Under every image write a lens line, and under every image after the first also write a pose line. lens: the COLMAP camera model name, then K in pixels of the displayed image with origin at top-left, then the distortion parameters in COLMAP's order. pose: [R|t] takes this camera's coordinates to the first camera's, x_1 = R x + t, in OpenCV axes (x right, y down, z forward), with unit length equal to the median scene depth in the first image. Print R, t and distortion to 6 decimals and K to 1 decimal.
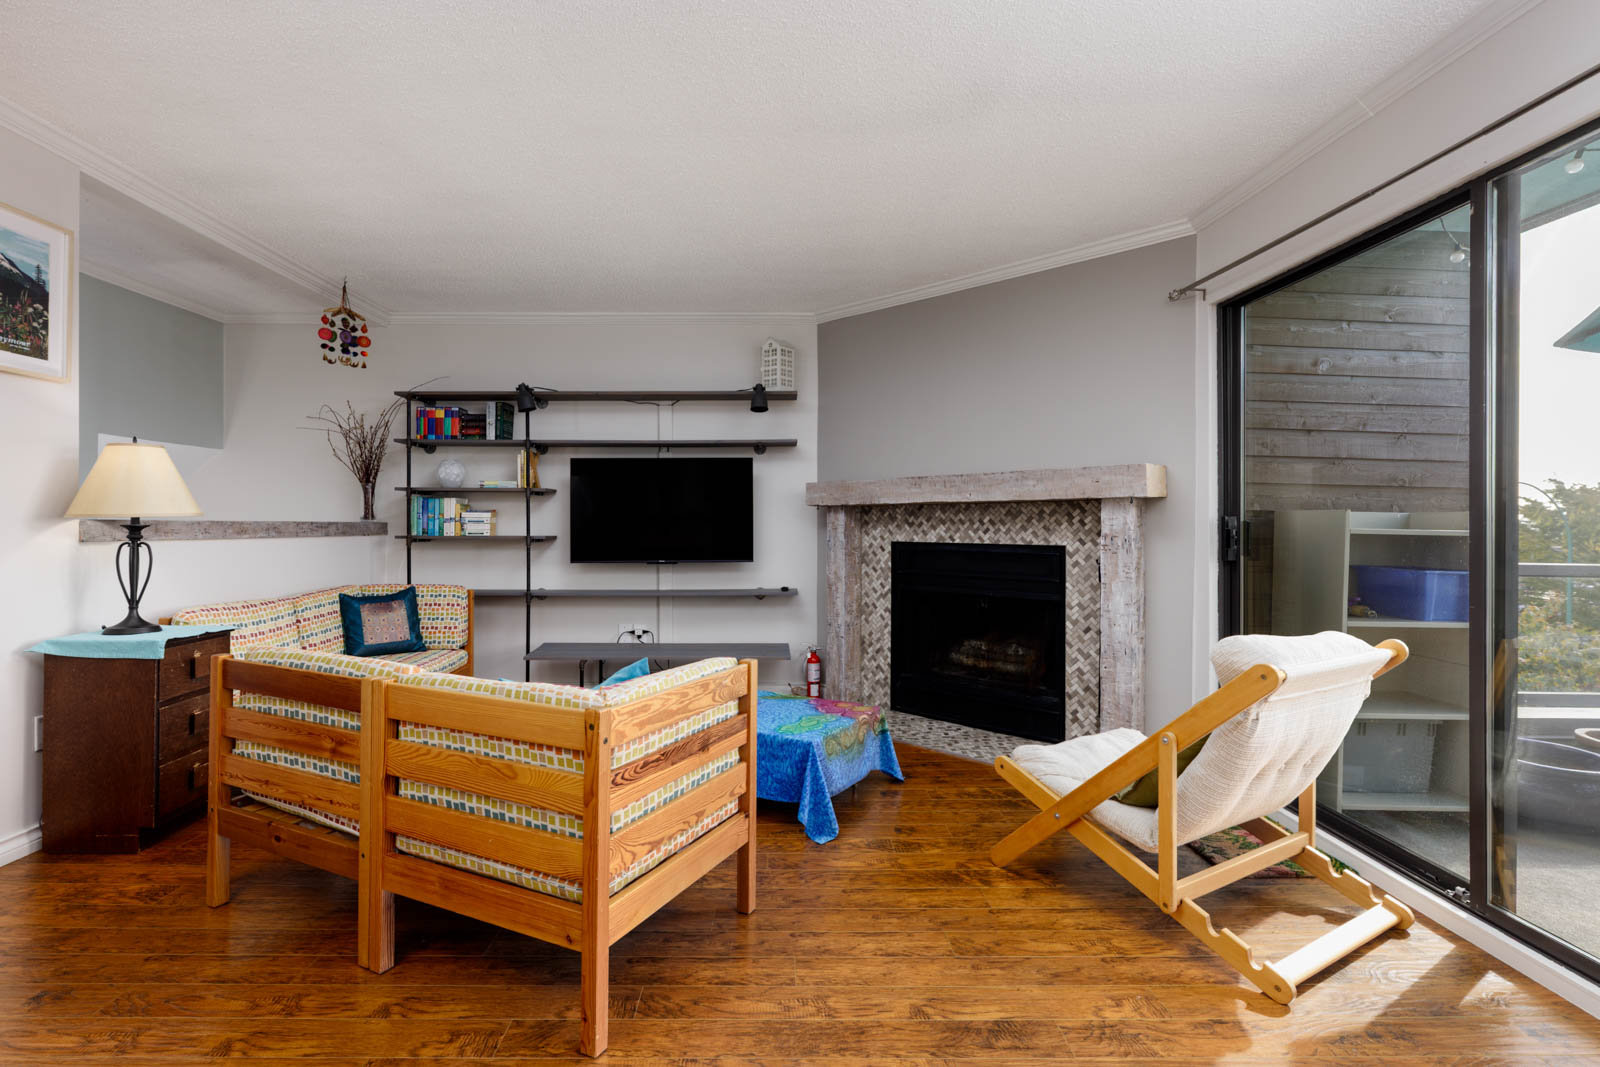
lens RADIAL K [[754.7, 0, 797.7], [0, 754.7, 507.7], [0, 0, 1]] dist [0.002771, -0.000835]
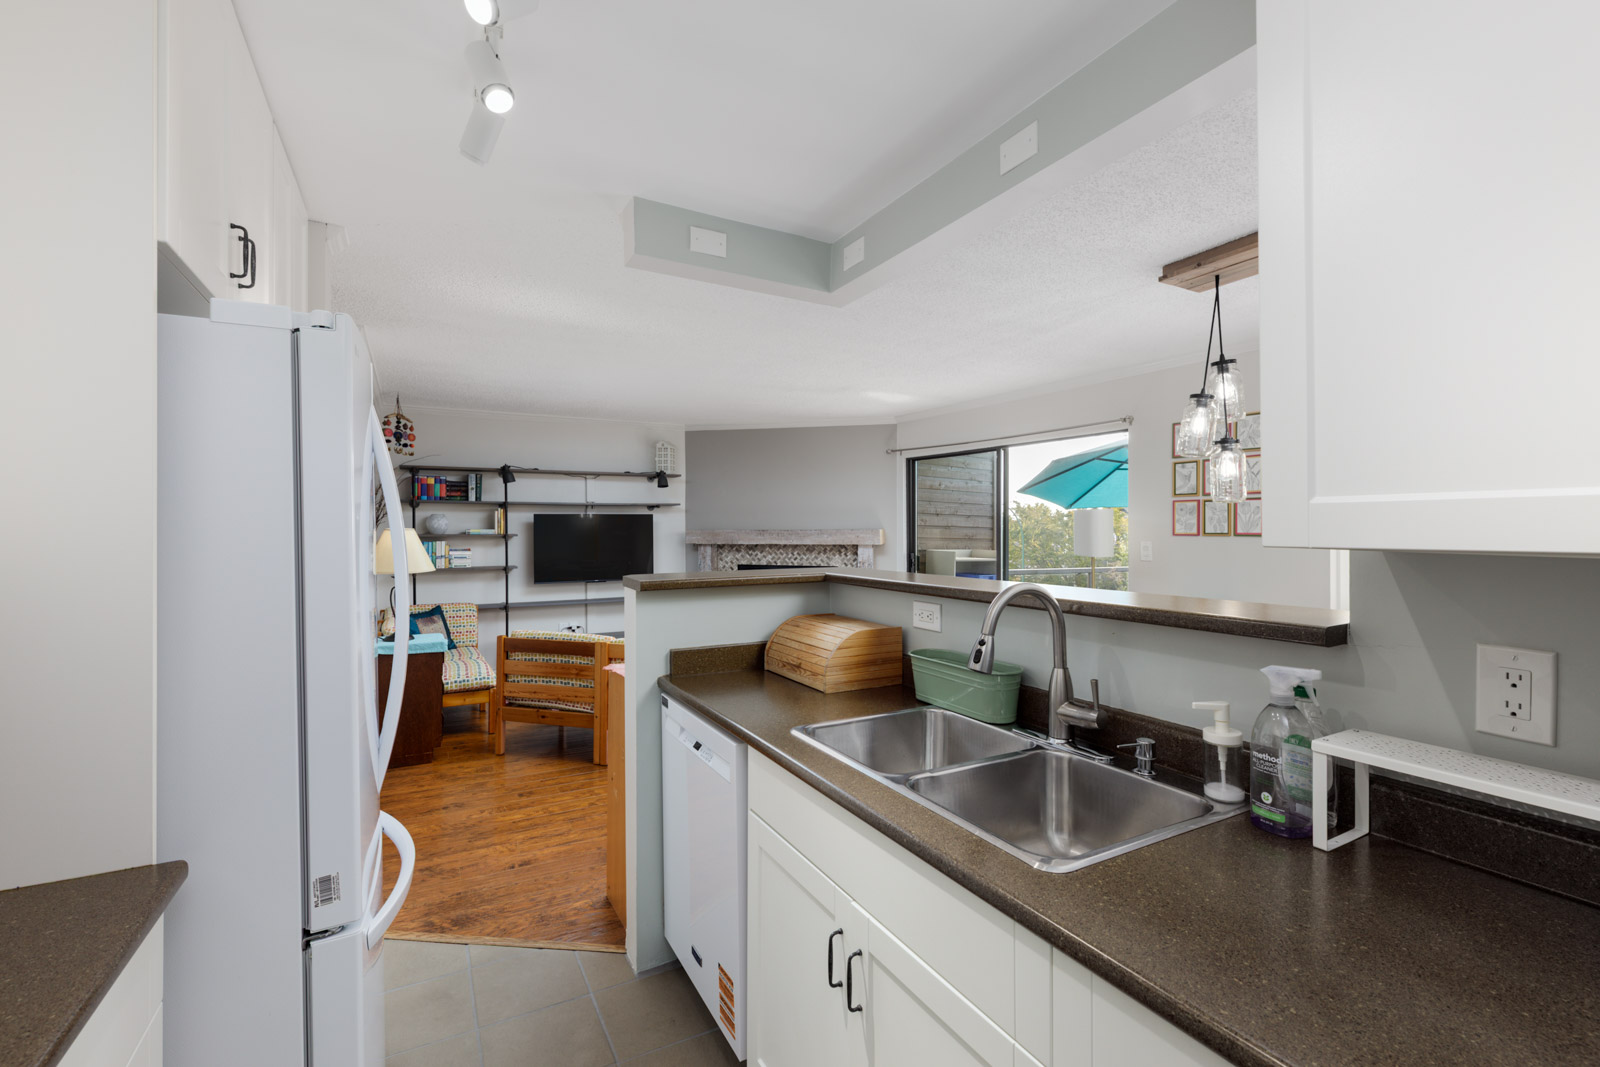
lens RADIAL K [[704.9, 0, 798.4], [0, 704.9, 534.9], [0, 0, 1]] dist [0.001227, 0.000242]
pose [[0.885742, -0.002870, 0.464169, -0.547699], [-0.006996, 0.999785, 0.019531, -0.062123], [-0.464125, -0.020547, 0.885531, -0.553942]]
